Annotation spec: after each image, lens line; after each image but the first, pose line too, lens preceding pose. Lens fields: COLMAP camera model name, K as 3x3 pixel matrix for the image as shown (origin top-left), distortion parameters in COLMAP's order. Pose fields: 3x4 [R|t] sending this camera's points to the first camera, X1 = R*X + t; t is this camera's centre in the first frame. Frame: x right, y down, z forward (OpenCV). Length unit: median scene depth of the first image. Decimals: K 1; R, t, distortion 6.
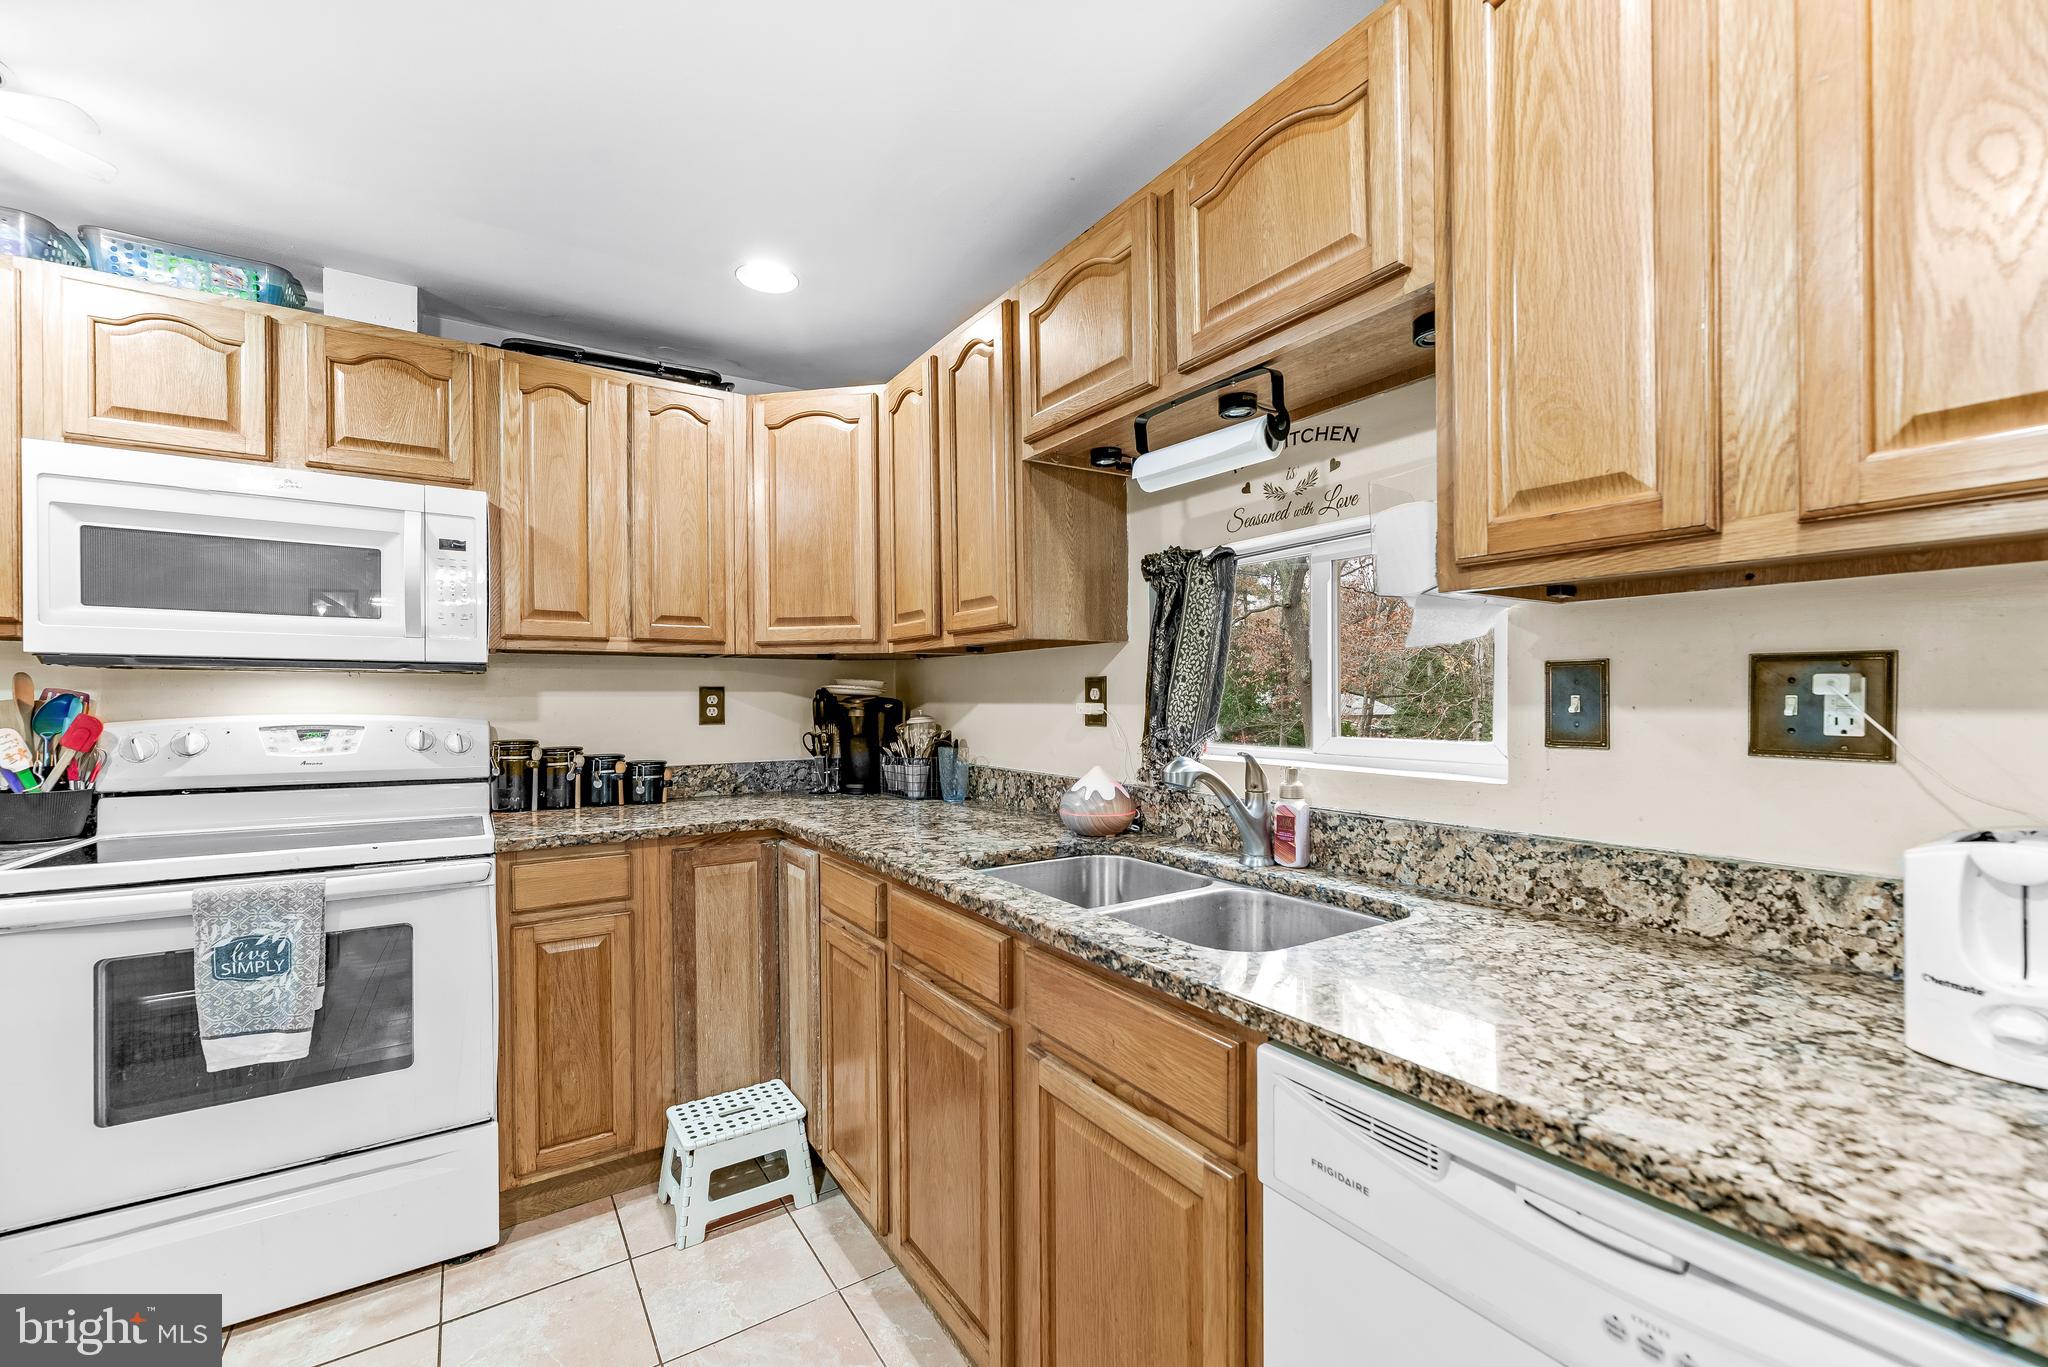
lens RADIAL K [[840.1, 0, 1002.4], [0, 840.1, 709.3], [0, 0, 1]] dist [-0.000807, -0.000261]
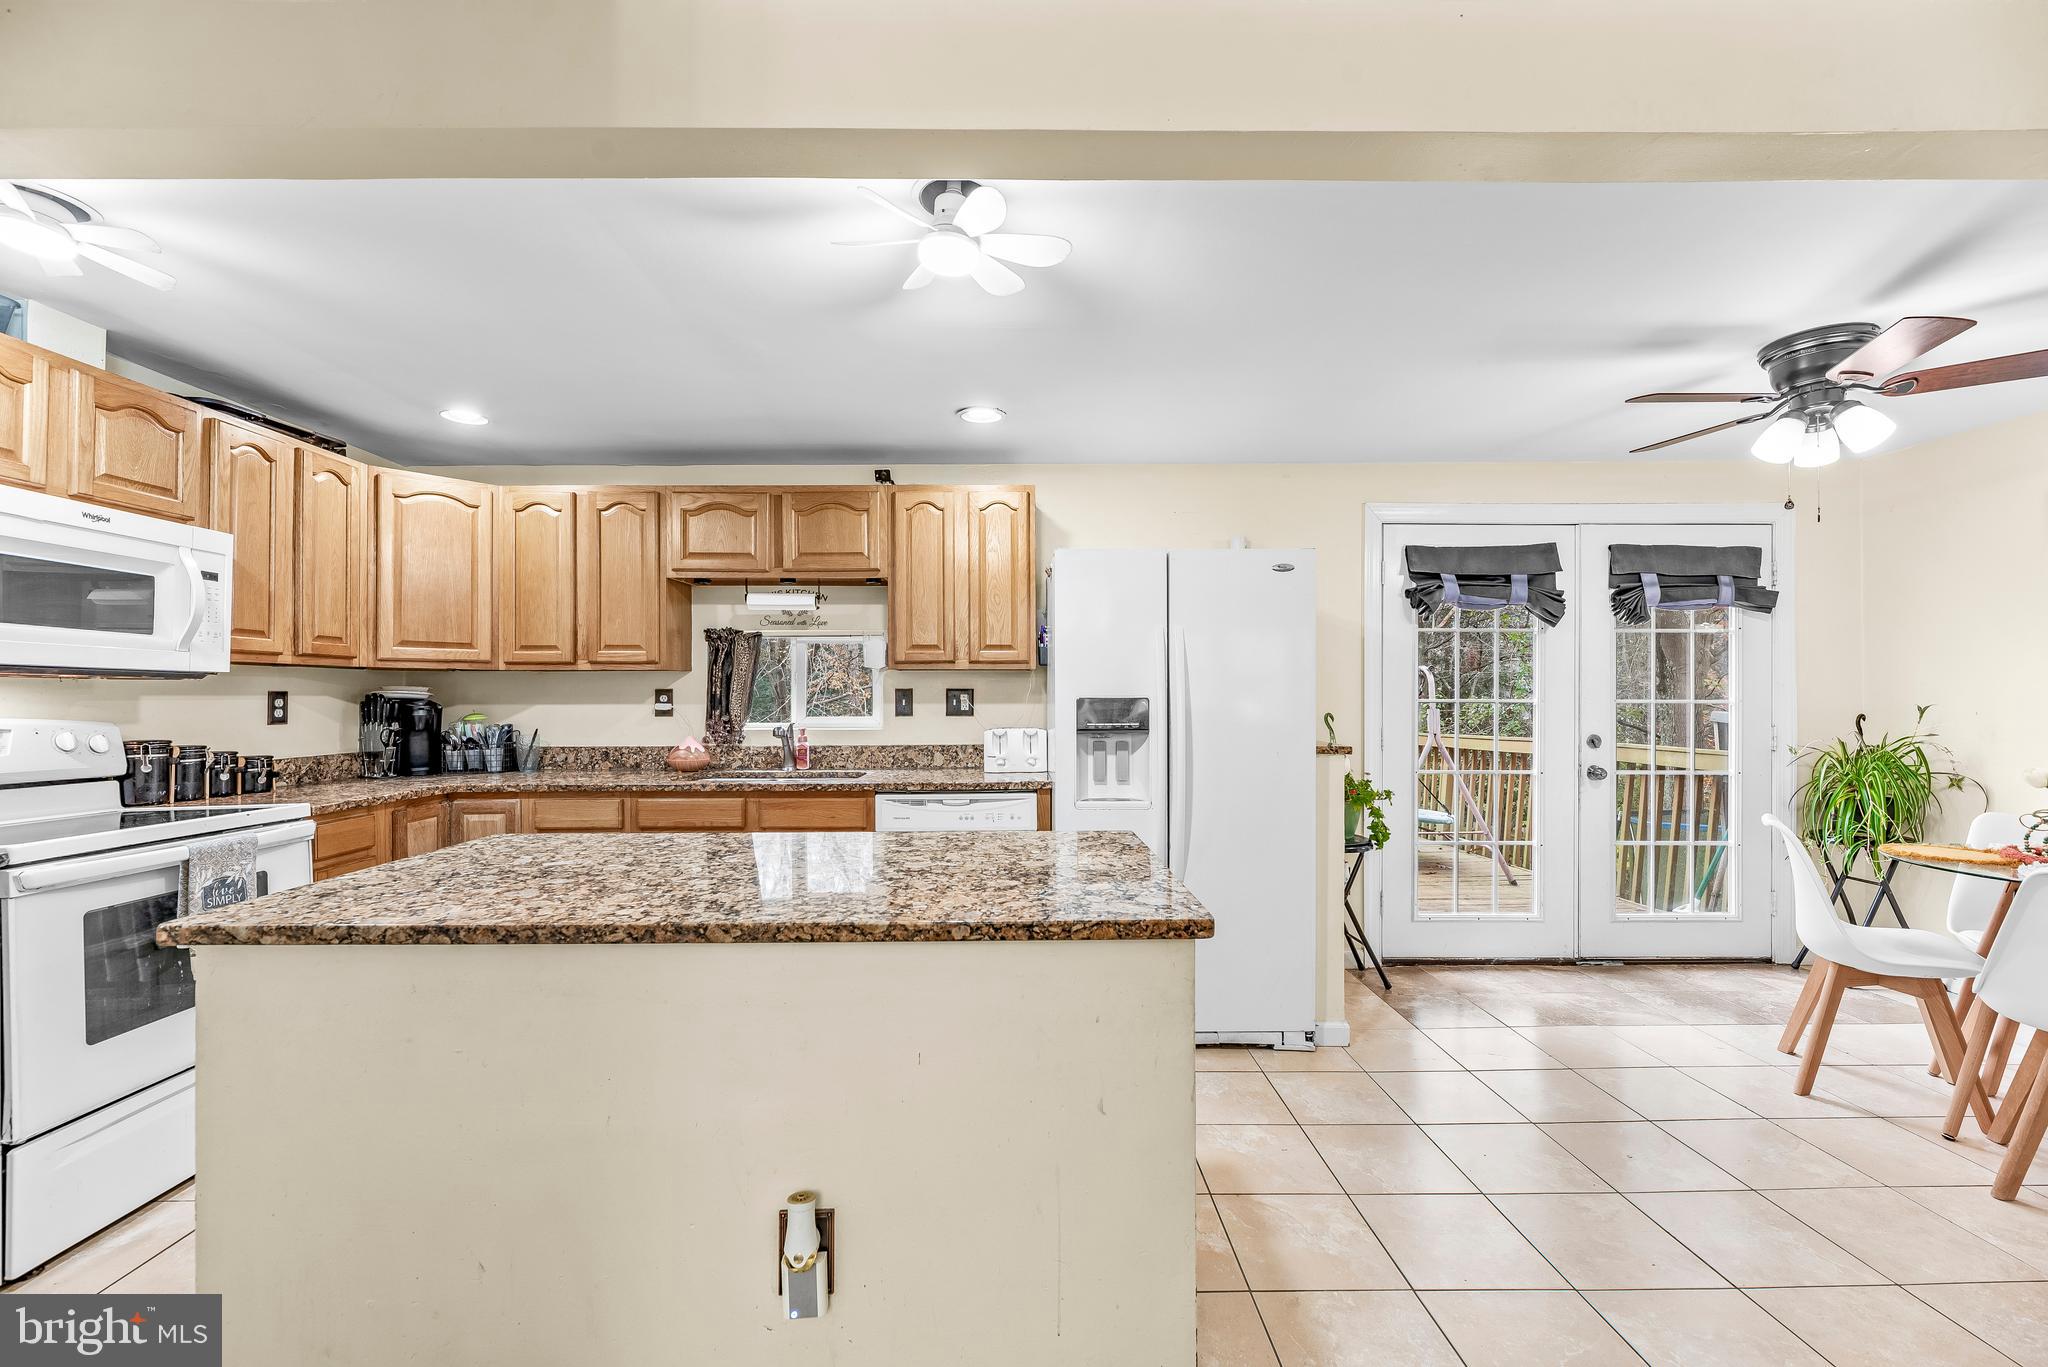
lens RADIAL K [[840.1, 0, 1022.5], [0, 840.1, 691.6], [0, 0, 1]] dist [-0.000807, -0.000261]
pose [[0.530498, 0.007256, 0.847655, -1.090320], [0.012623, 0.999785, -0.016458, 0.006886], [-0.847592, 0.019431, 0.530293, -0.659081]]
